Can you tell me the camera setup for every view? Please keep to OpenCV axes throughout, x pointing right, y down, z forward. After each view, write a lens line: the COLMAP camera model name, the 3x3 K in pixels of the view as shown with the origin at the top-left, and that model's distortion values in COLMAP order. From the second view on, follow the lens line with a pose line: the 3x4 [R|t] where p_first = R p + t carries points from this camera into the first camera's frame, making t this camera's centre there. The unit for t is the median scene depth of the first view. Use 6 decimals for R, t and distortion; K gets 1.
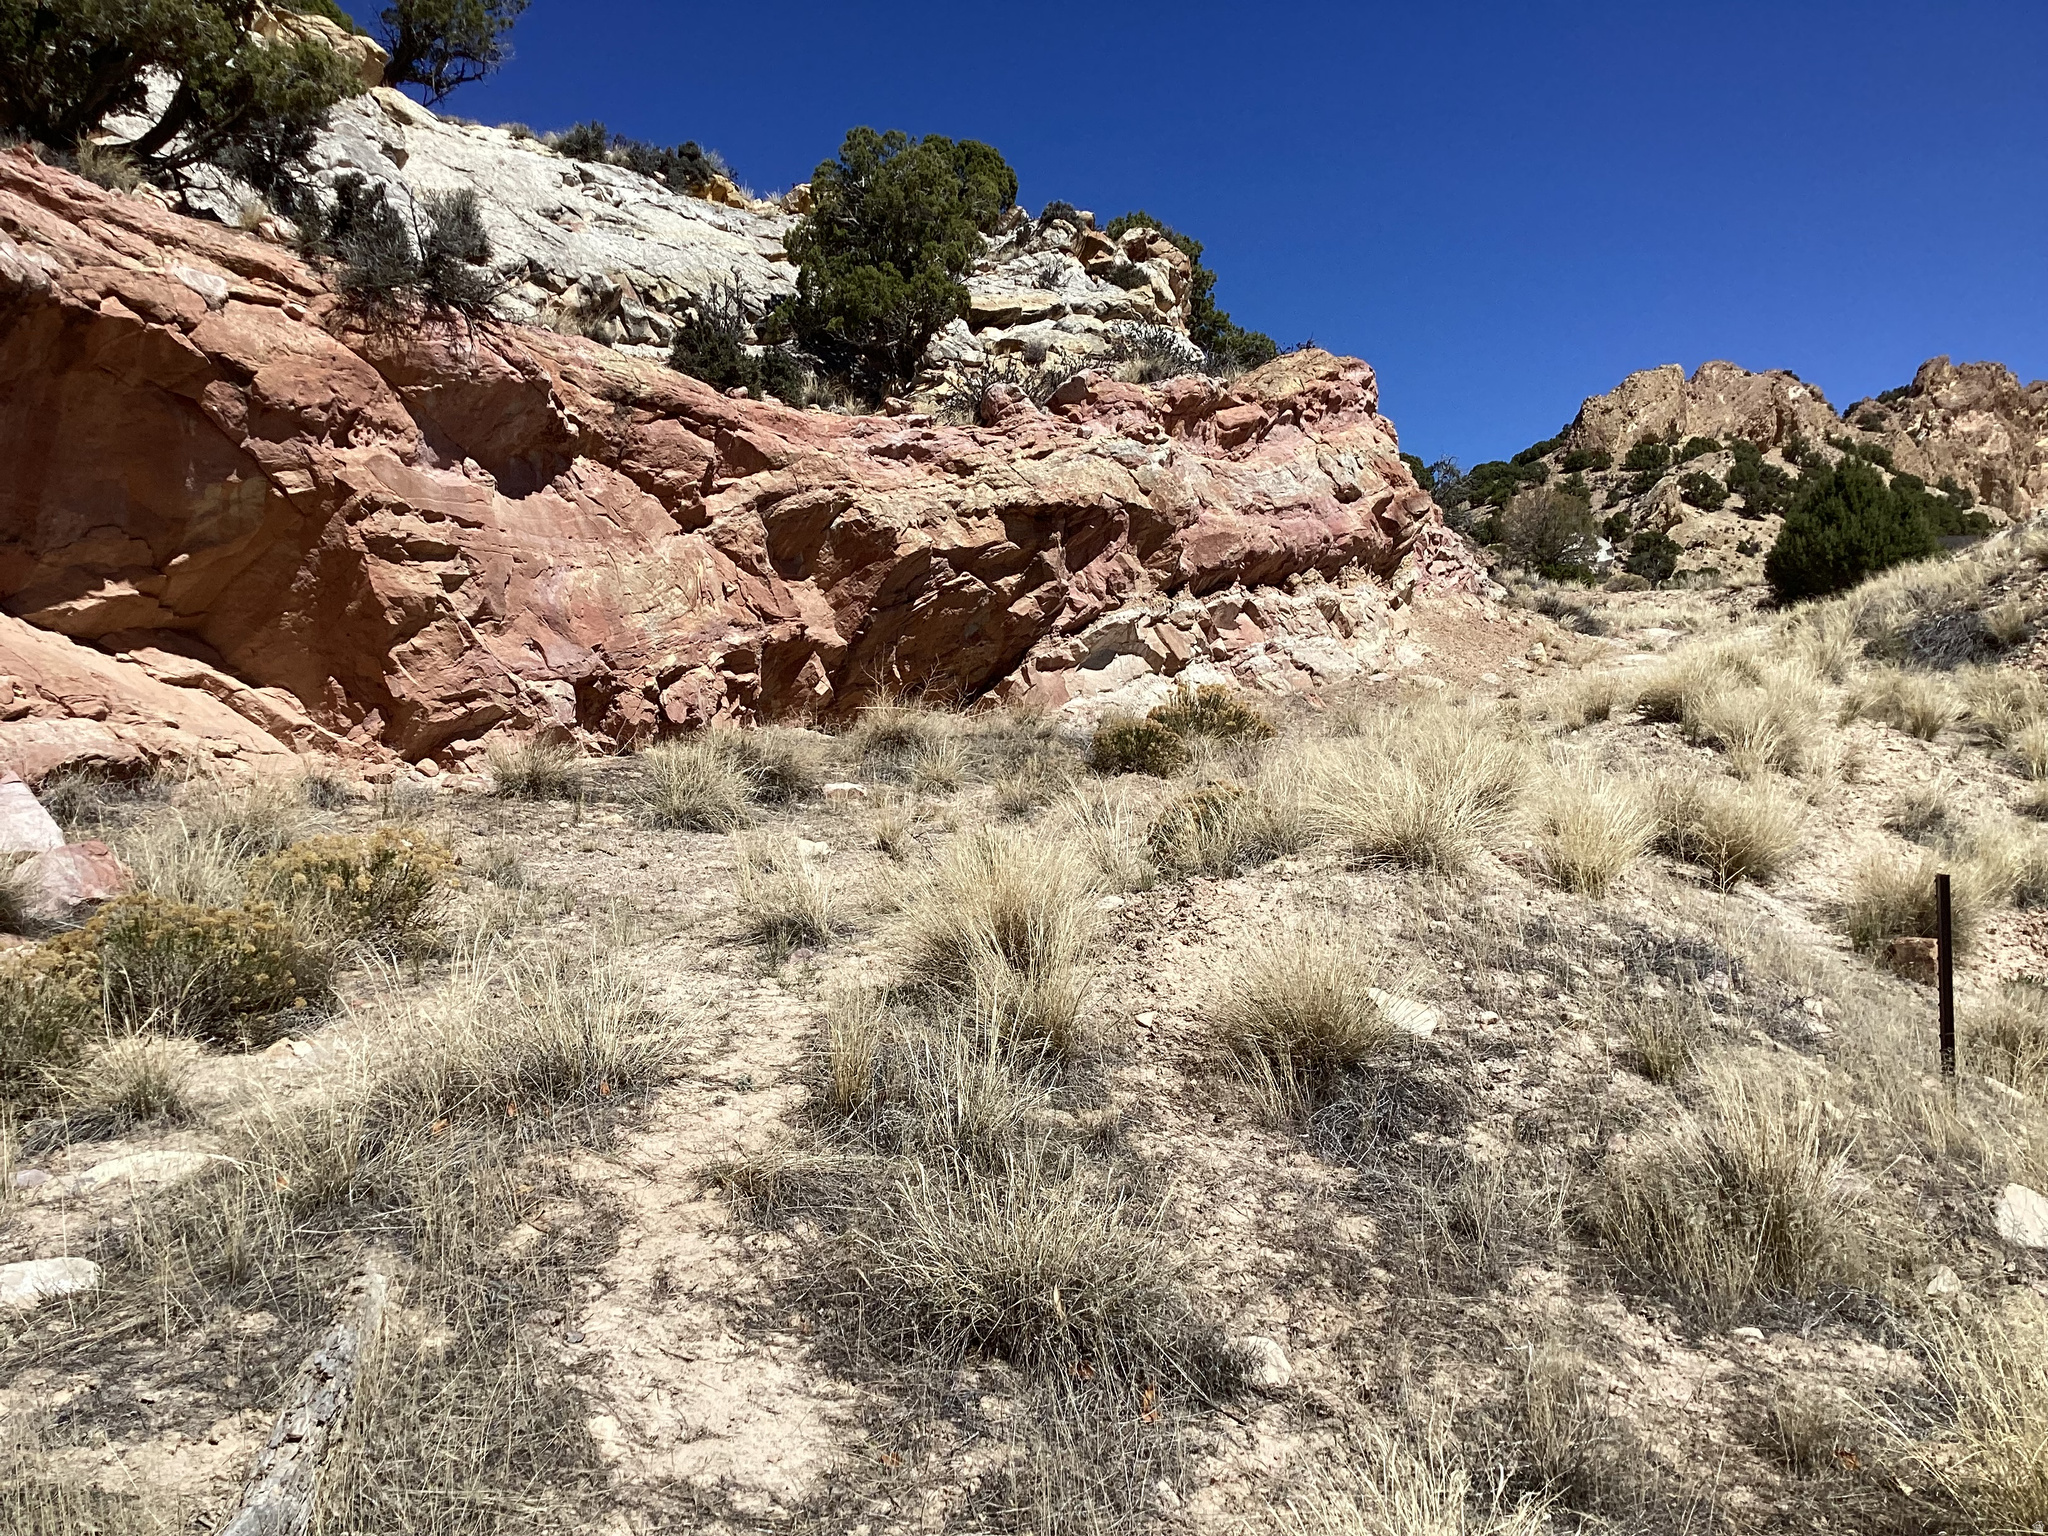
lens RADIAL K [[1864.8, 0, 1030.3], [0, 1864.8, 775.2], [0, 0, 1]] dist [0.058468, -0.029174]
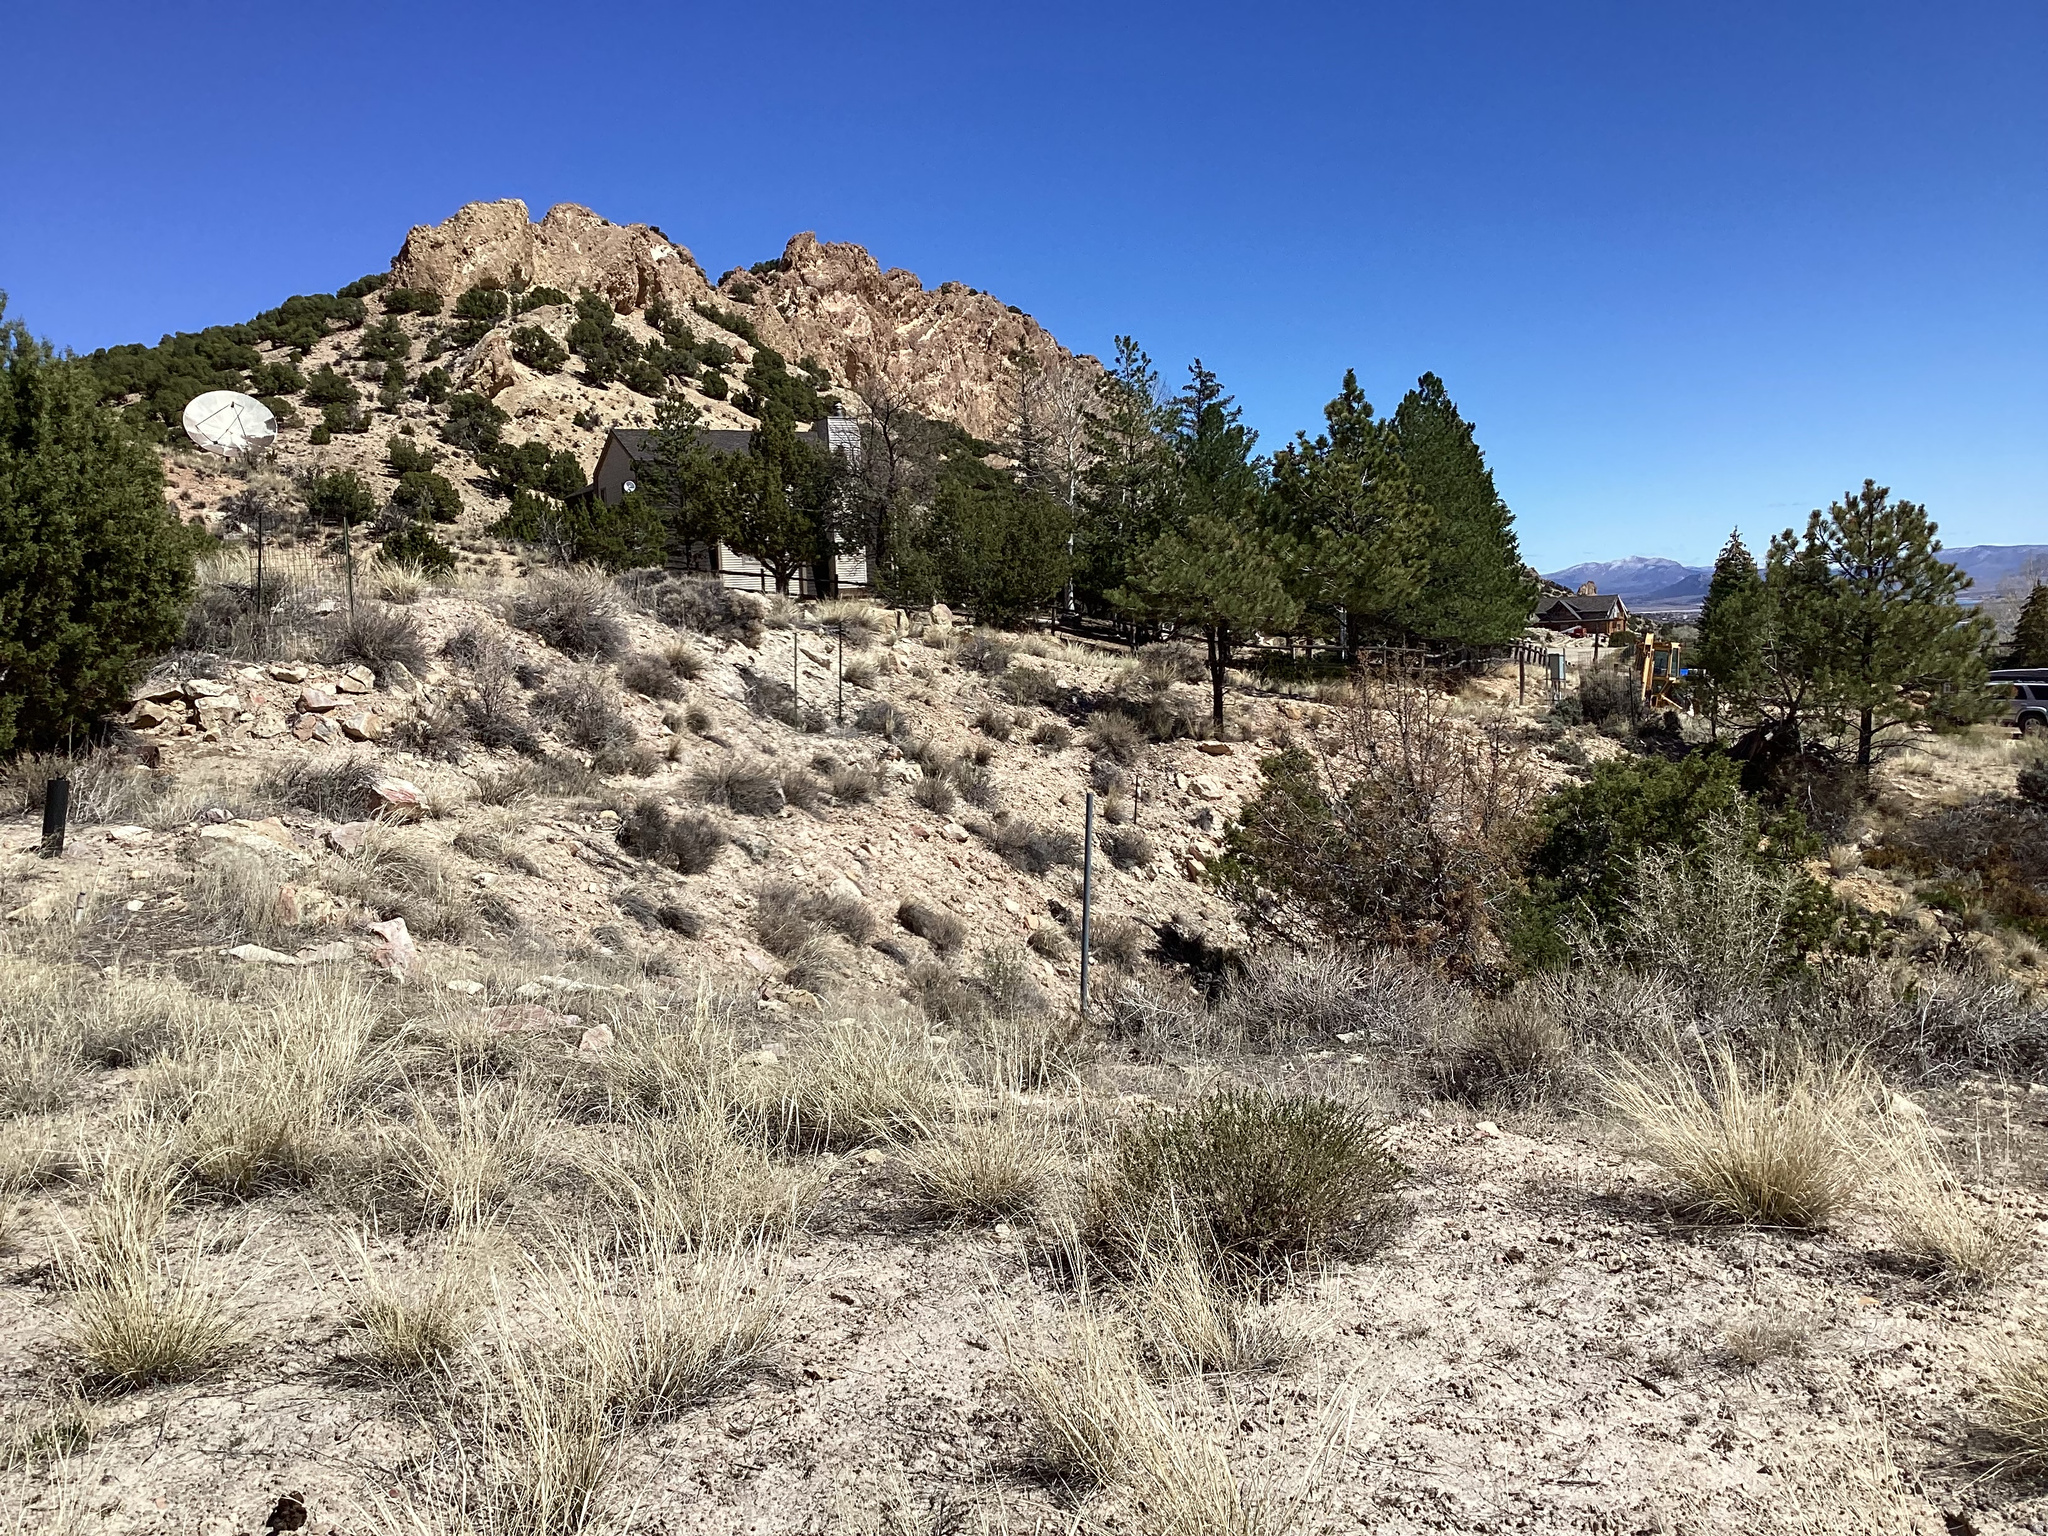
lens RADIAL K [[1864.8, 0, 1023.2], [0, 1864.8, 765.3], [0, 0, 1]] dist [0.058468, -0.029174]
pose [[0.855390, -0.044565, 0.516064, 0.082475], [0.008011, 0.997311, 0.072844, -0.019227], [-0.517922, -0.058176, 0.853447, 0.122165]]
